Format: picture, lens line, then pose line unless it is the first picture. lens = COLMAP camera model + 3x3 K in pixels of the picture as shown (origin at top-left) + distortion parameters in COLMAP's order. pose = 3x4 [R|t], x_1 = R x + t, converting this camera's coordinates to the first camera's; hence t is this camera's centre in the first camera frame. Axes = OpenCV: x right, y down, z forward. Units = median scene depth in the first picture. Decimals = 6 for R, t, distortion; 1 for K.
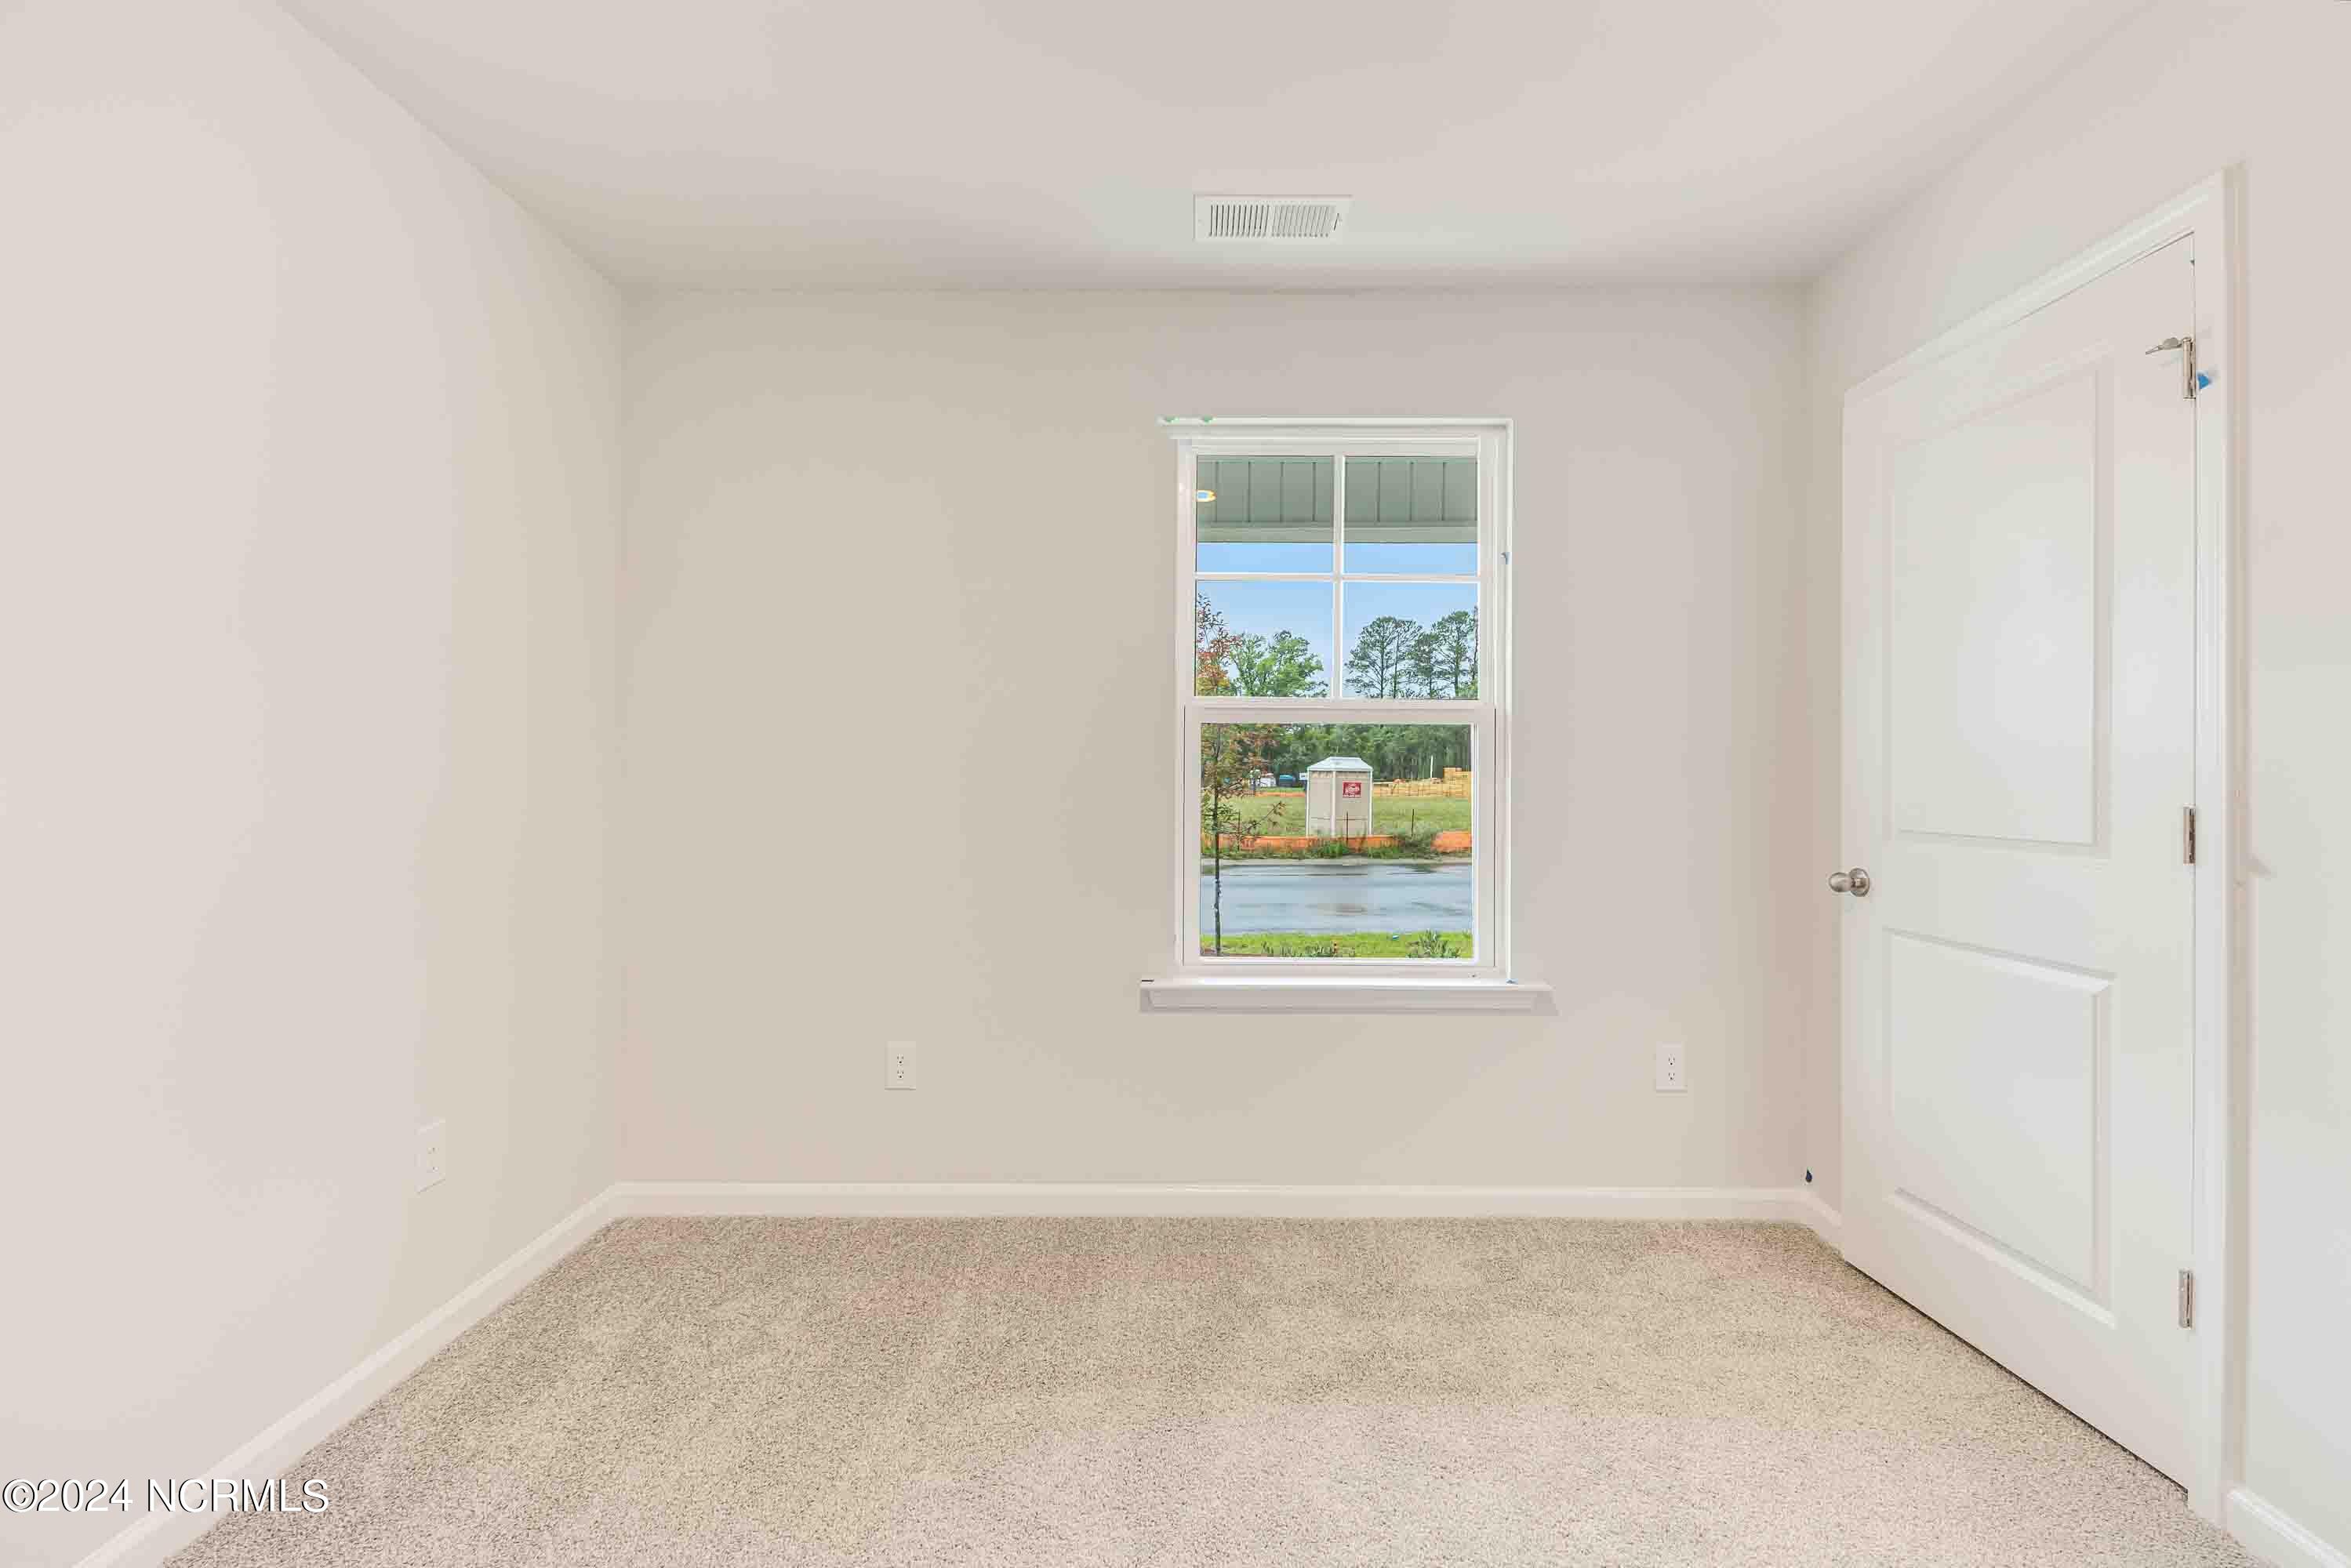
lens RADIAL K [[1028.8, 0, 1172.3], [0, 1028.8, 772.9], [0, 0, 1]] dist [-0.012339, 0.000021]
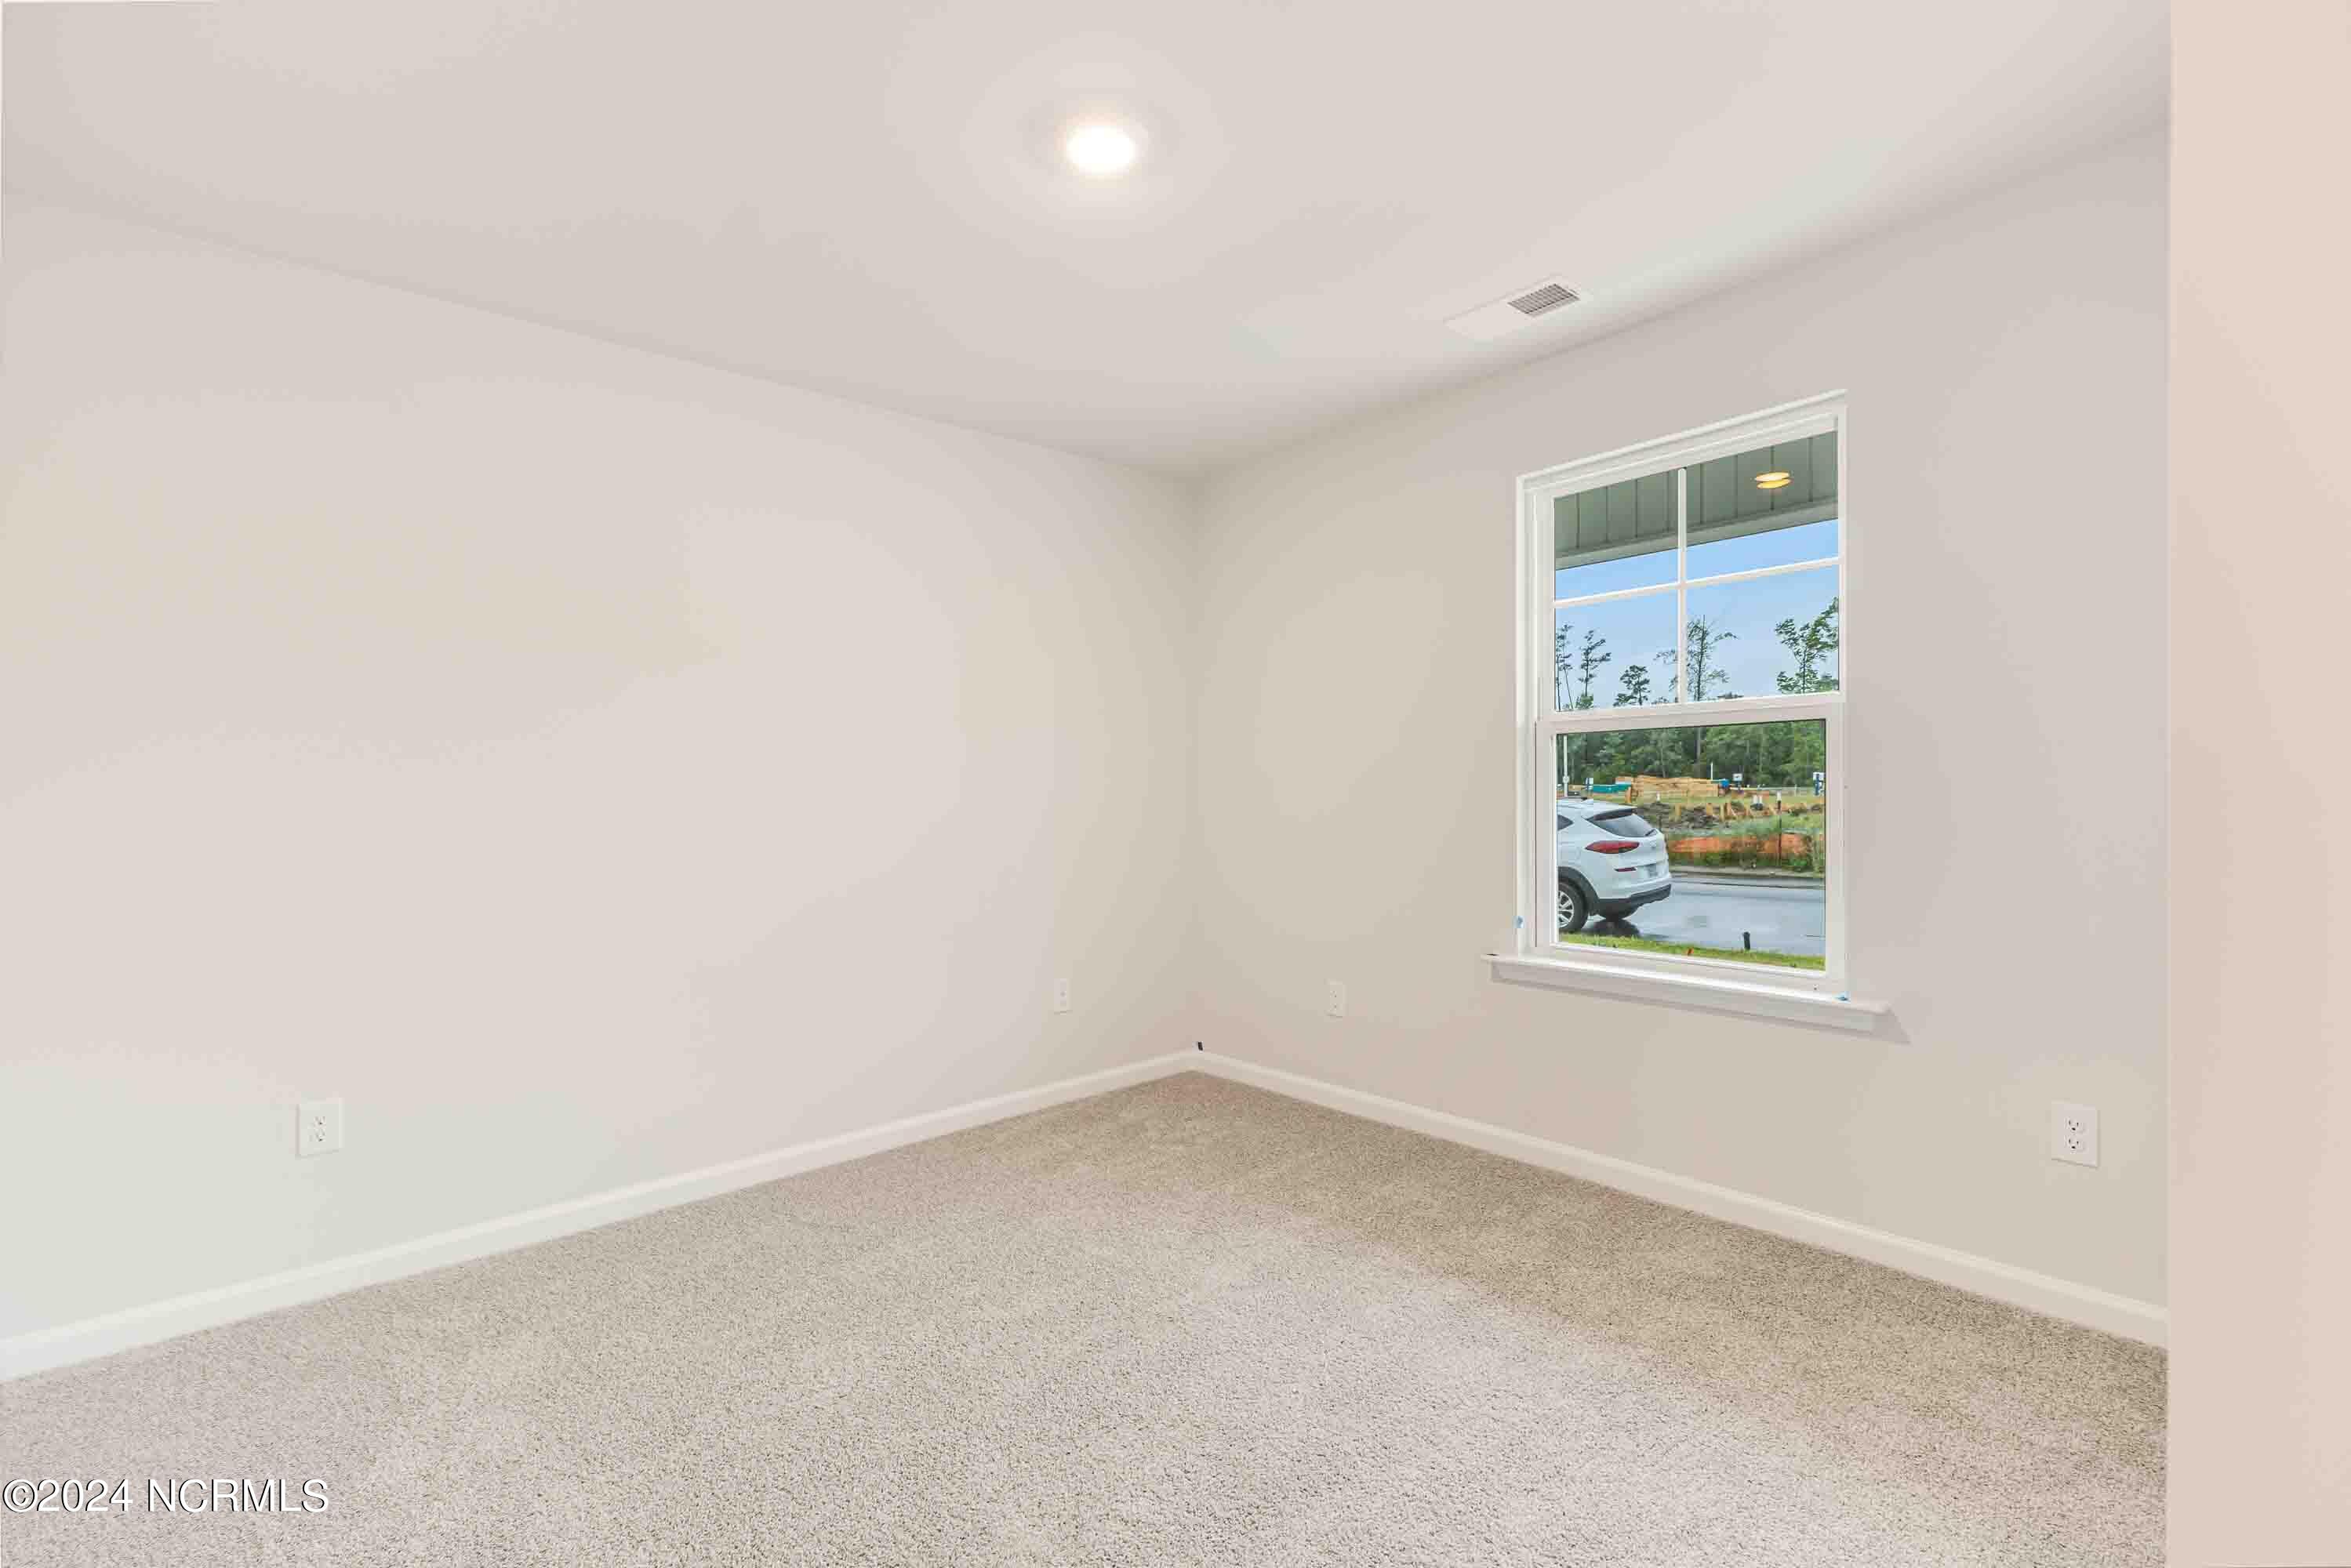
lens RADIAL K [[1028.5, 0, 1175.5], [0, 1028.5, 784.0], [0, 0, 1]] dist [-0.000441, -0.000288]
pose [[0.659074, -0.018086, -0.751861, 0.634144], [0.016365, 0.999819, -0.009705, 0.010845], [0.751900, -0.005908, 0.659250, -0.056014]]
